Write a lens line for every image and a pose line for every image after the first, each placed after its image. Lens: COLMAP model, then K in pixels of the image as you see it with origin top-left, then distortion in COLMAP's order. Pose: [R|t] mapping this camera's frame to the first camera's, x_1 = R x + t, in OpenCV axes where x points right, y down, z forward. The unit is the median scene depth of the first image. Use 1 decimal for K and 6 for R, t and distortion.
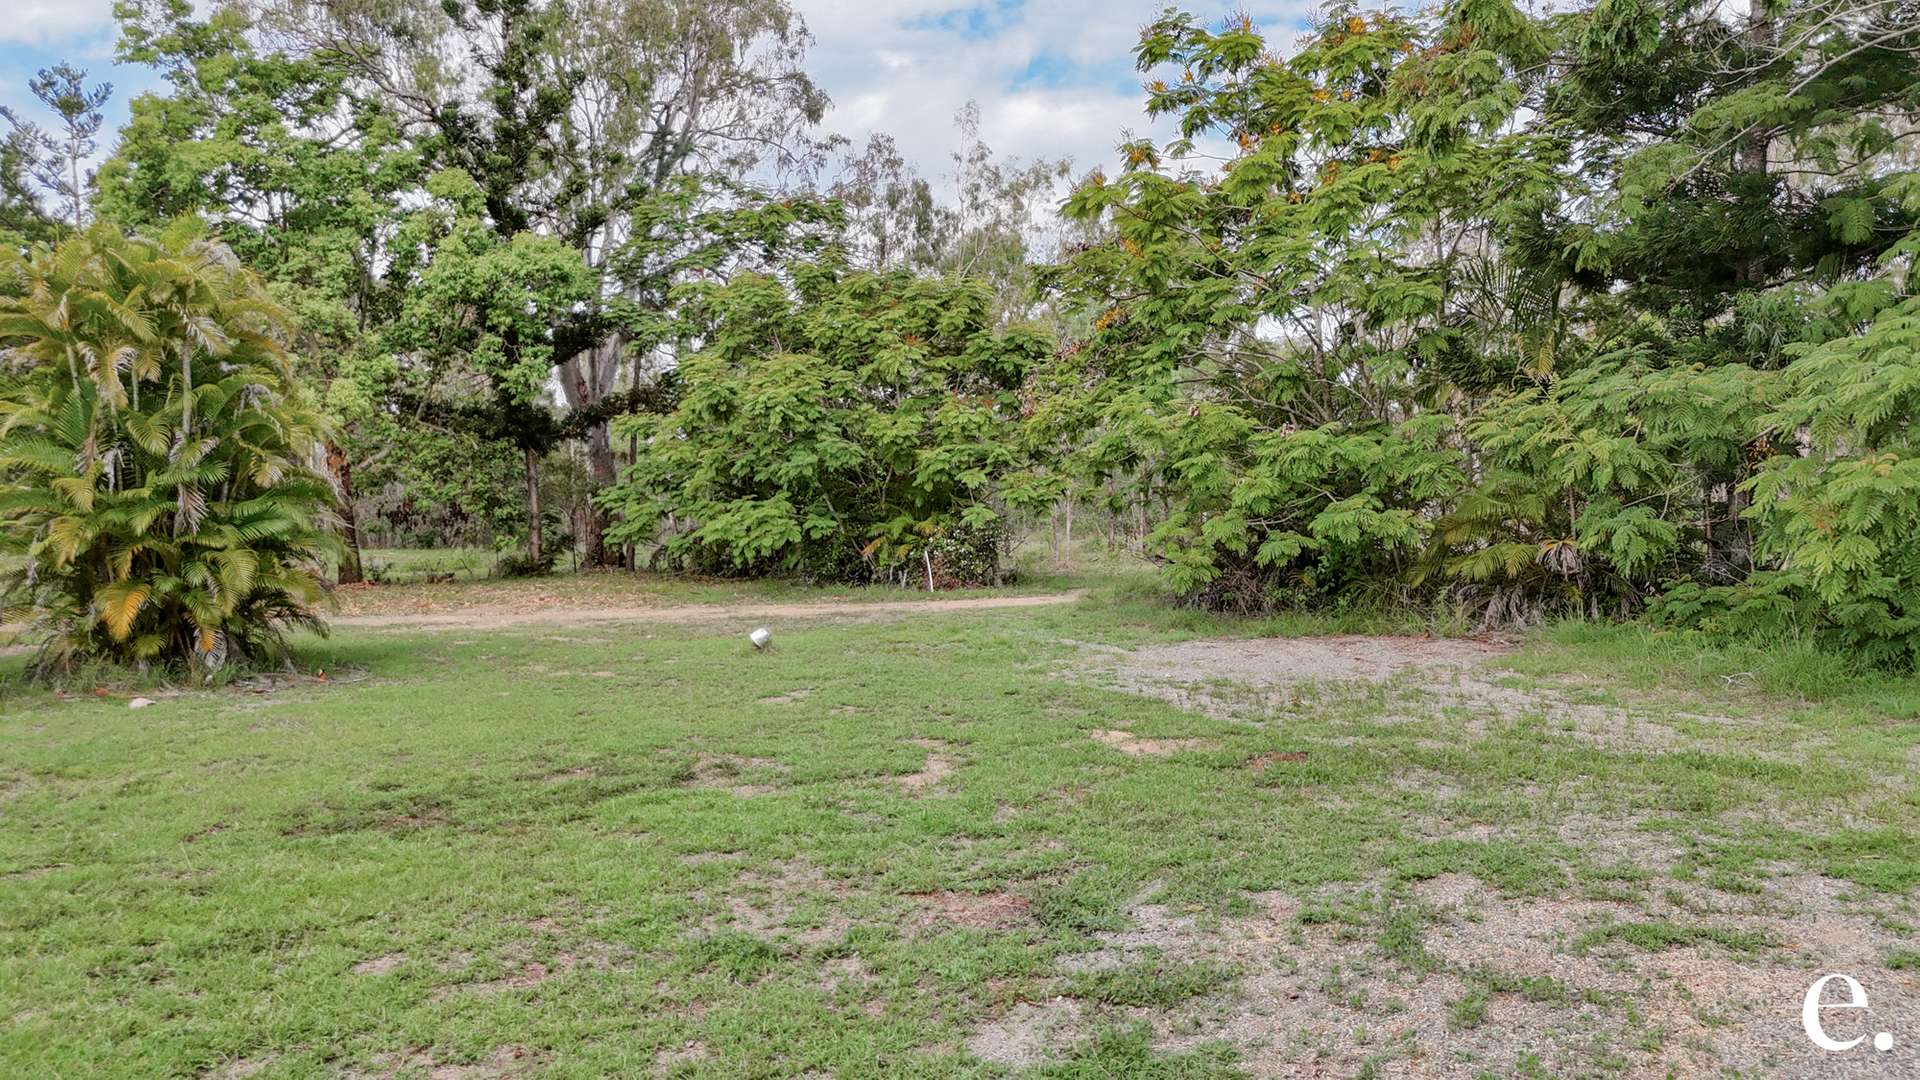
lens RADIAL K [[1475.8, 0, 957.2], [0, 1475.8, 529.5], [0, 0, 1]] dist [0.040128, -0.037243]
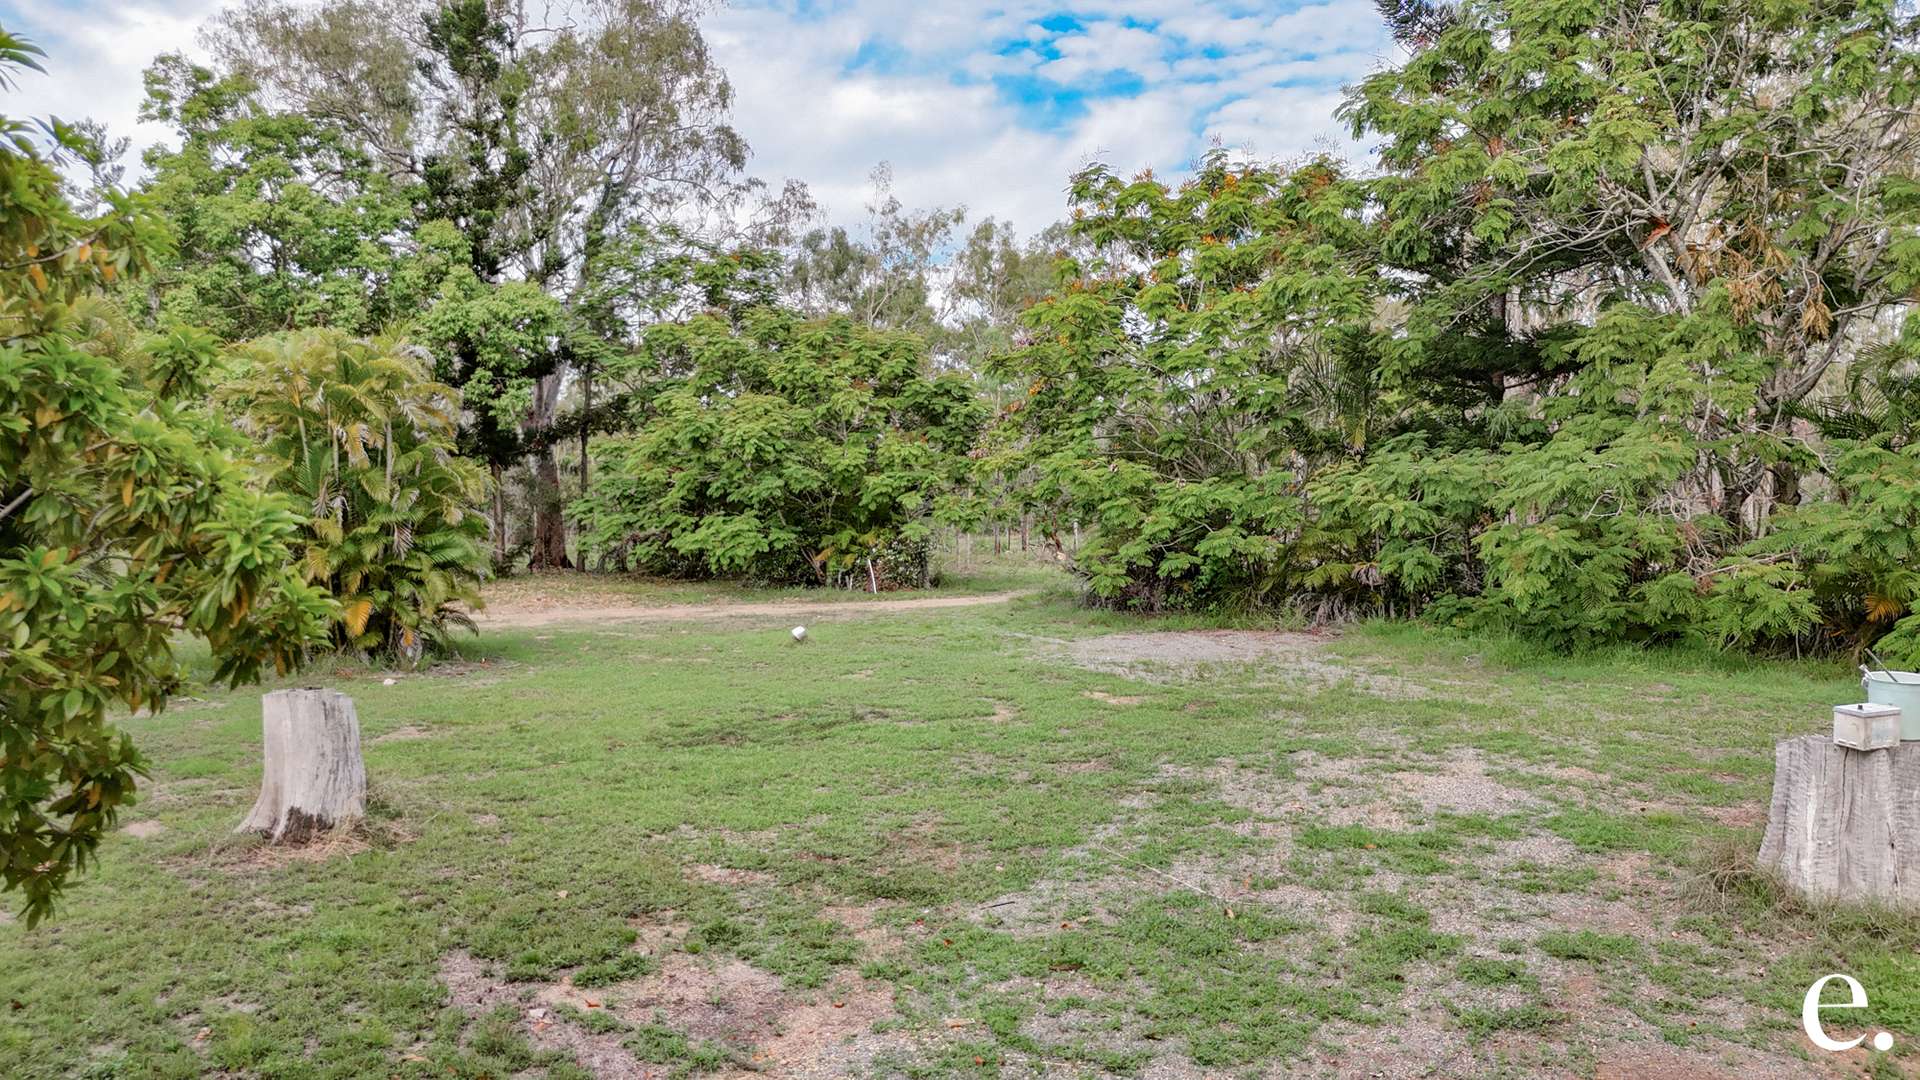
lens RADIAL K [[1475.8, 0, 958.6], [0, 1475.8, 548.1], [0, 0, 1]] dist [0.040128, -0.037243]
pose [[0.994275, 0.002548, 0.106819, -0.111608], [-0.004666, 0.999797, 0.019589, -0.026788], [-0.106747, -0.019975, 0.994086, -0.301984]]
